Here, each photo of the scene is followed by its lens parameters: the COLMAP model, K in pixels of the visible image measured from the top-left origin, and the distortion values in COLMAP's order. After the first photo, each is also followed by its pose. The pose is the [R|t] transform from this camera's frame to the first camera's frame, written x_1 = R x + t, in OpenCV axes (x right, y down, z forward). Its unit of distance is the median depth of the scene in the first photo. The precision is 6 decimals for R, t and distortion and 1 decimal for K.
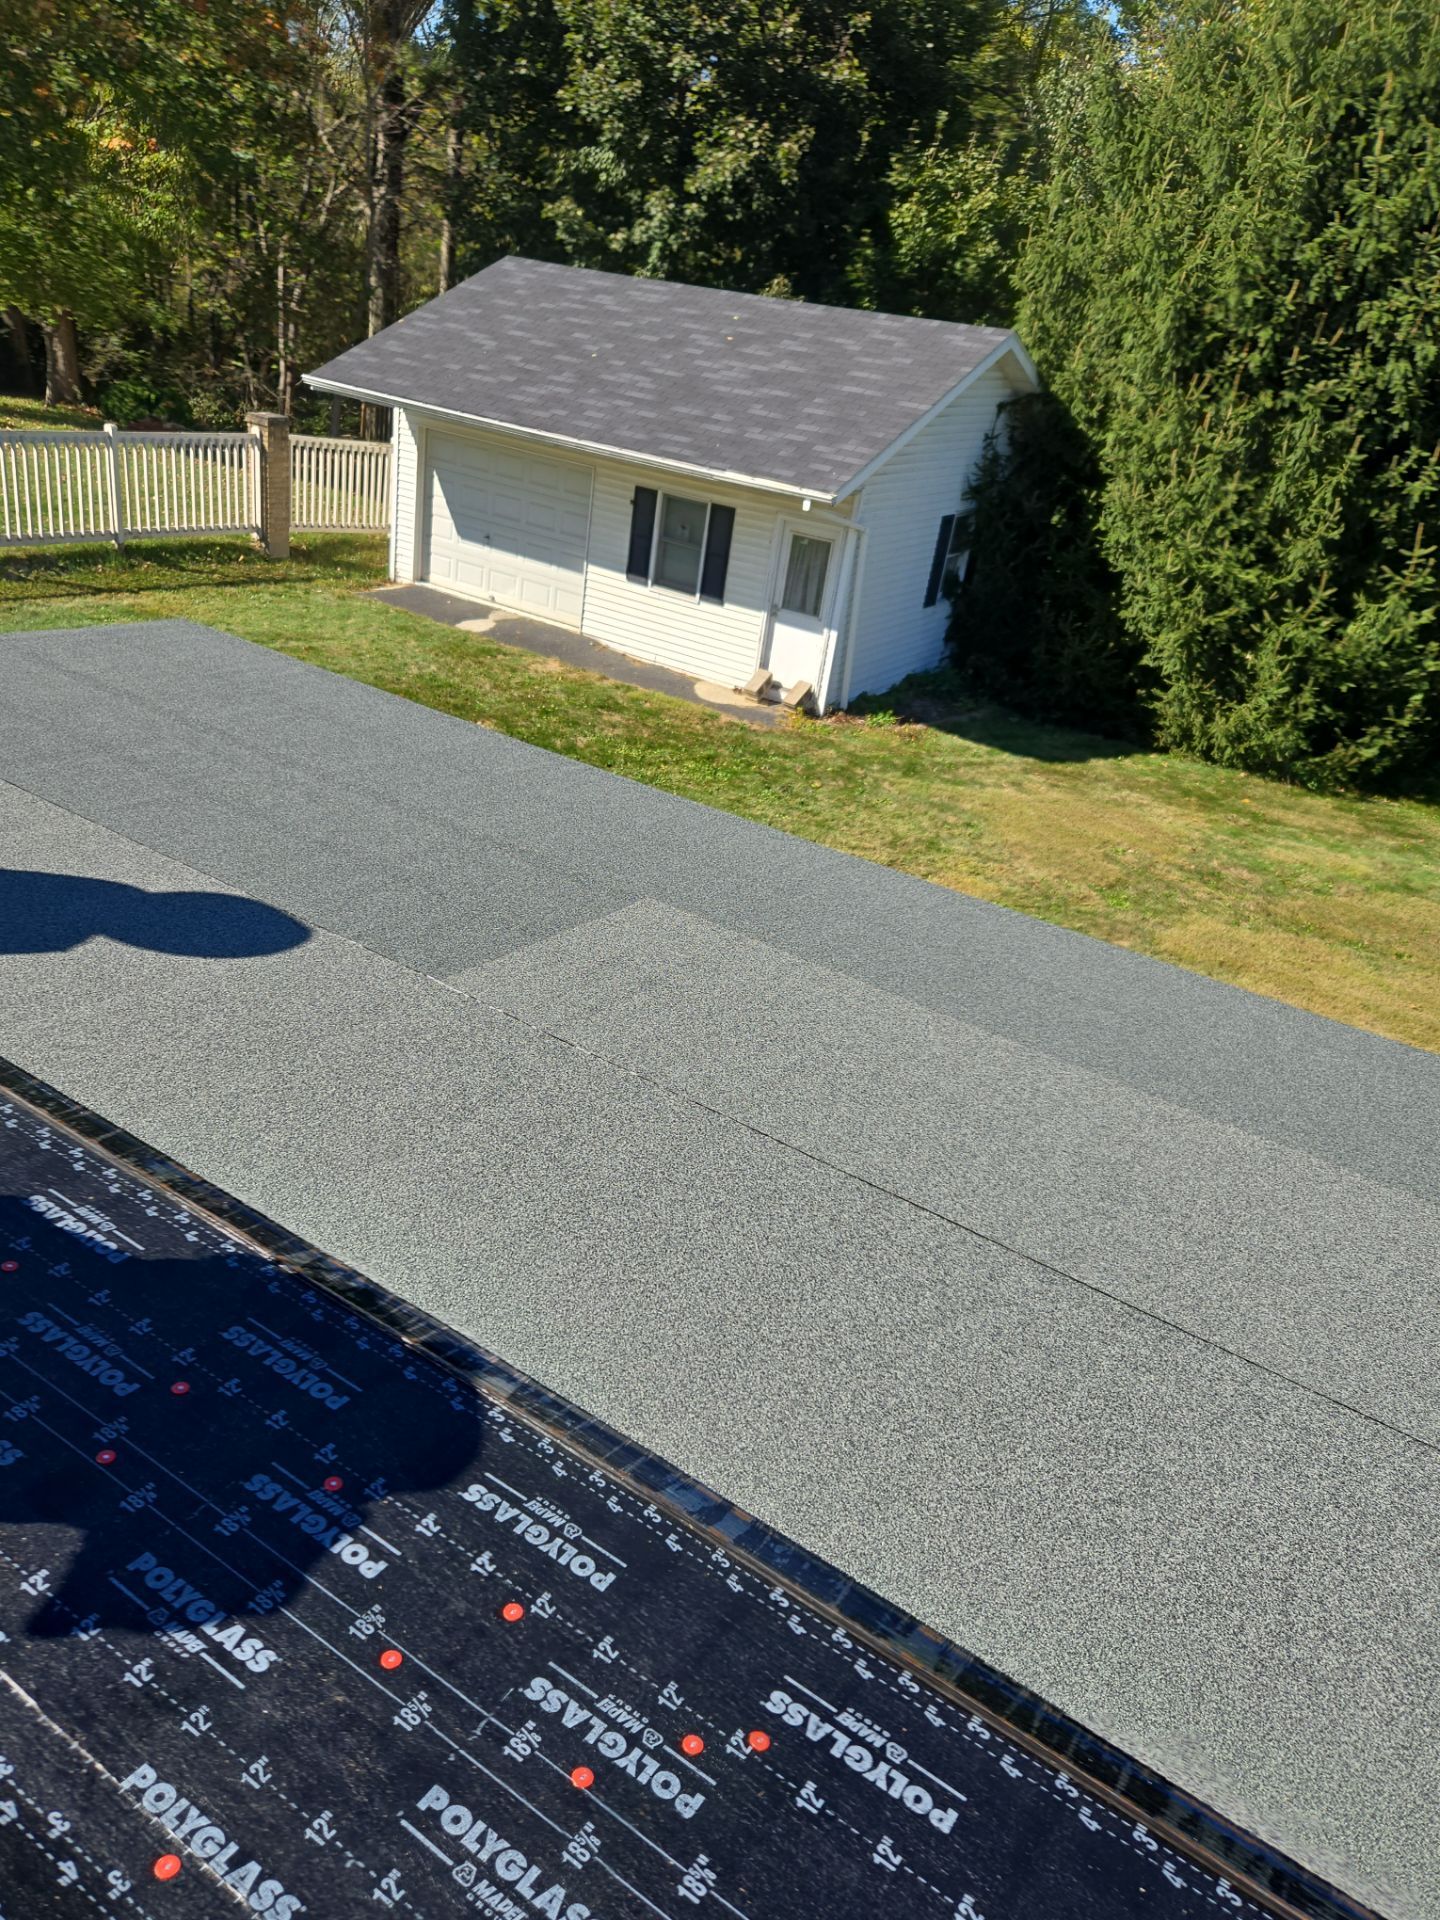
lens RADIAL K [[1301.3, 0, 720.0], [0, 1301.3, 960.0], [0, 0, 1]] dist [0.085593, -0.063718]
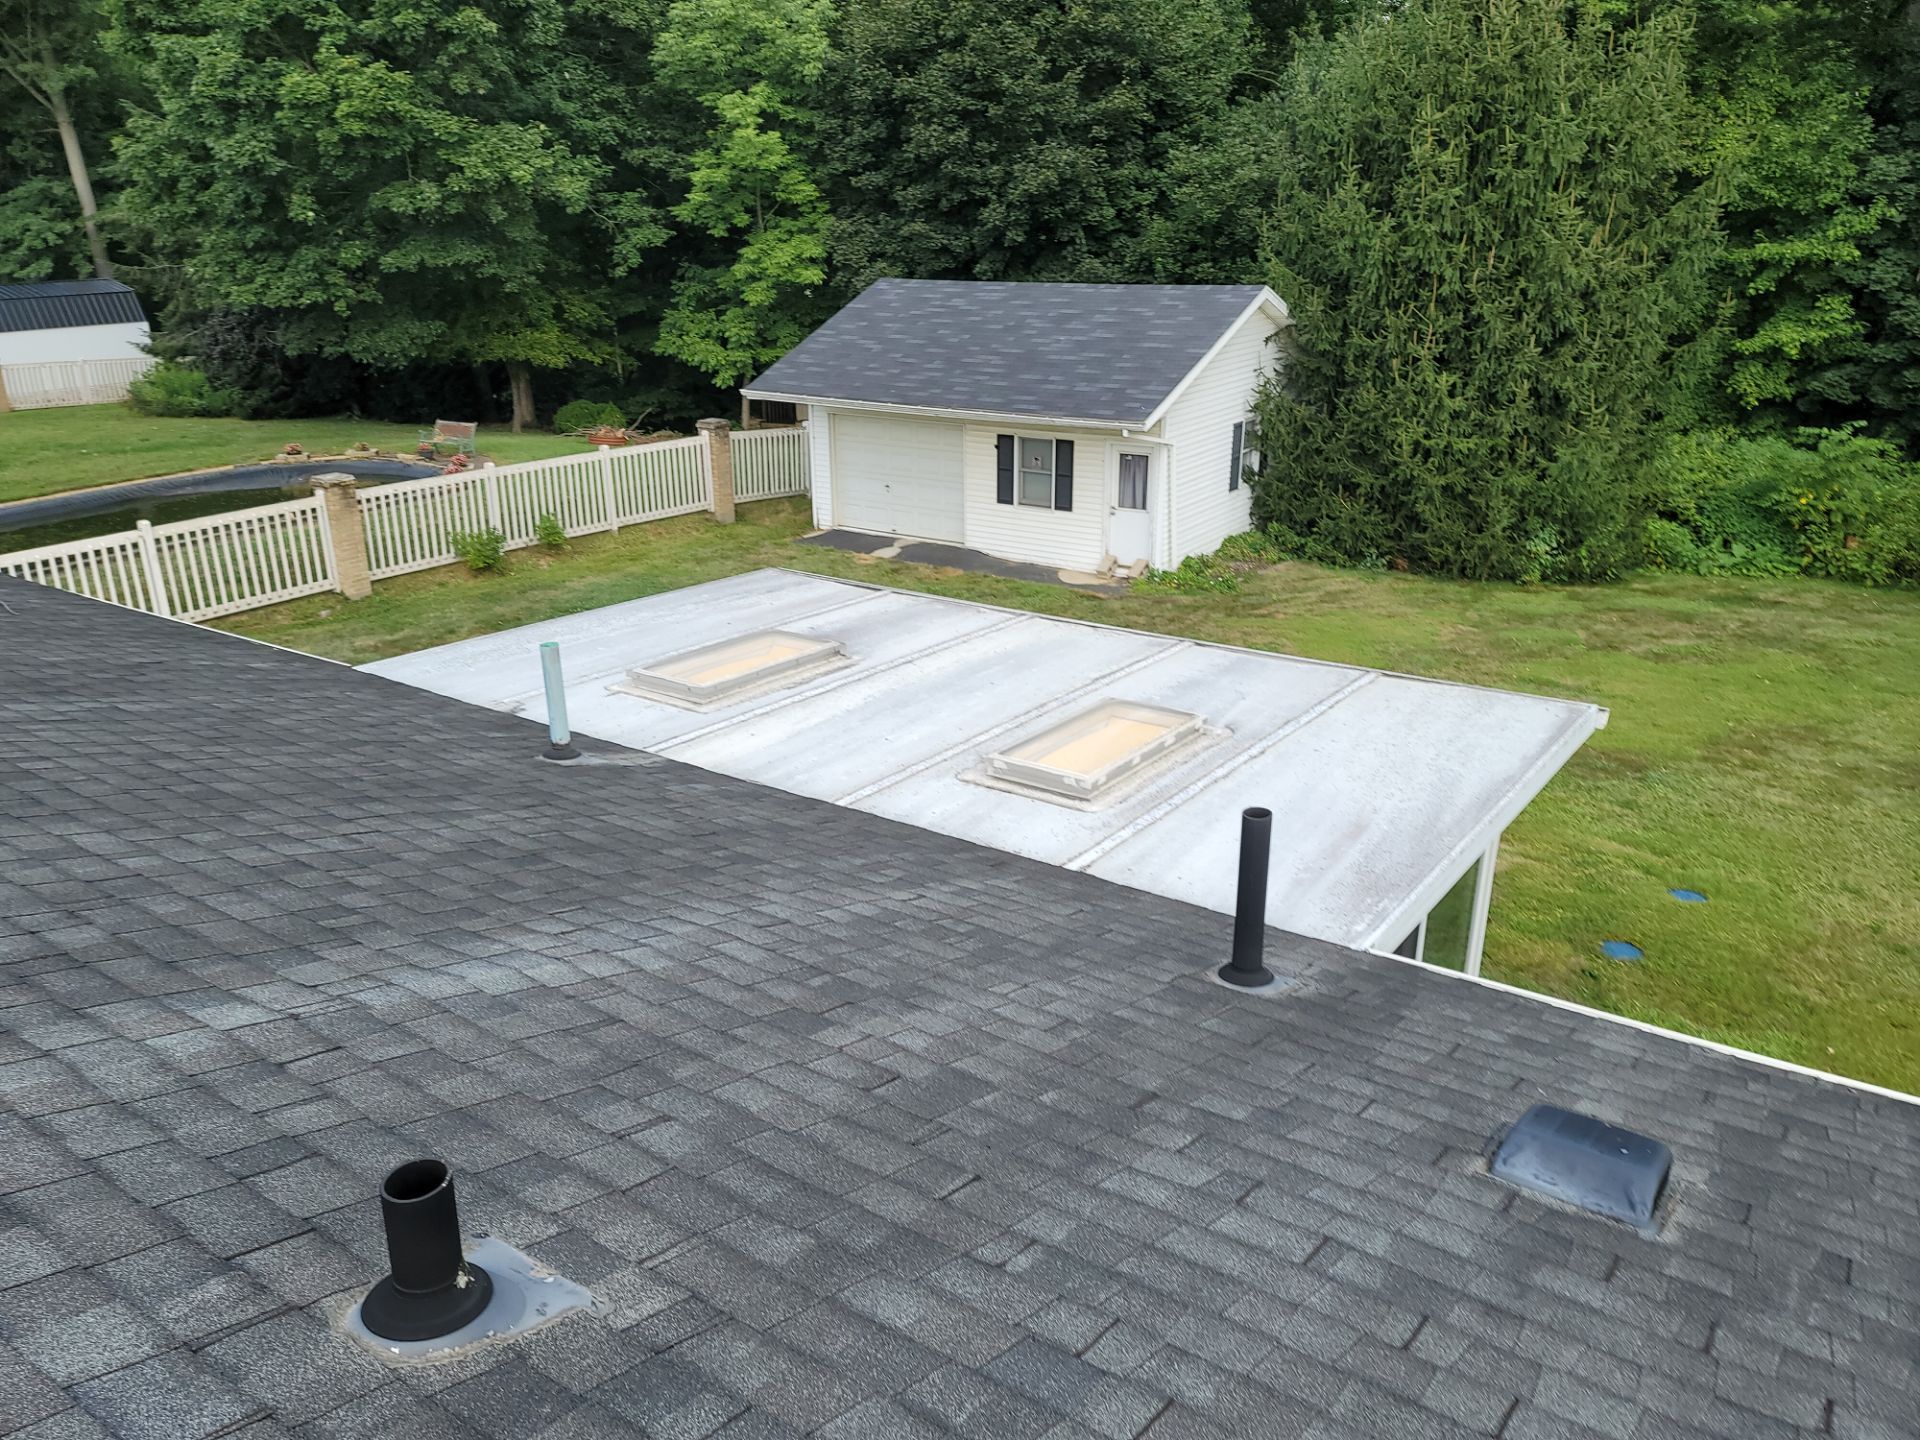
lens RADIAL K [[1441.5, 0, 950.7], [0, 1441.5, 718.8], [0, 0, 1]] dist [0.068045, -0.070196]
pose [[0.987571, -0.118657, -0.103070, 0.005719], [0.105236, 0.986289, -0.127117, 0.103156], [0.116740, 0.114691, 0.986518, -0.412387]]
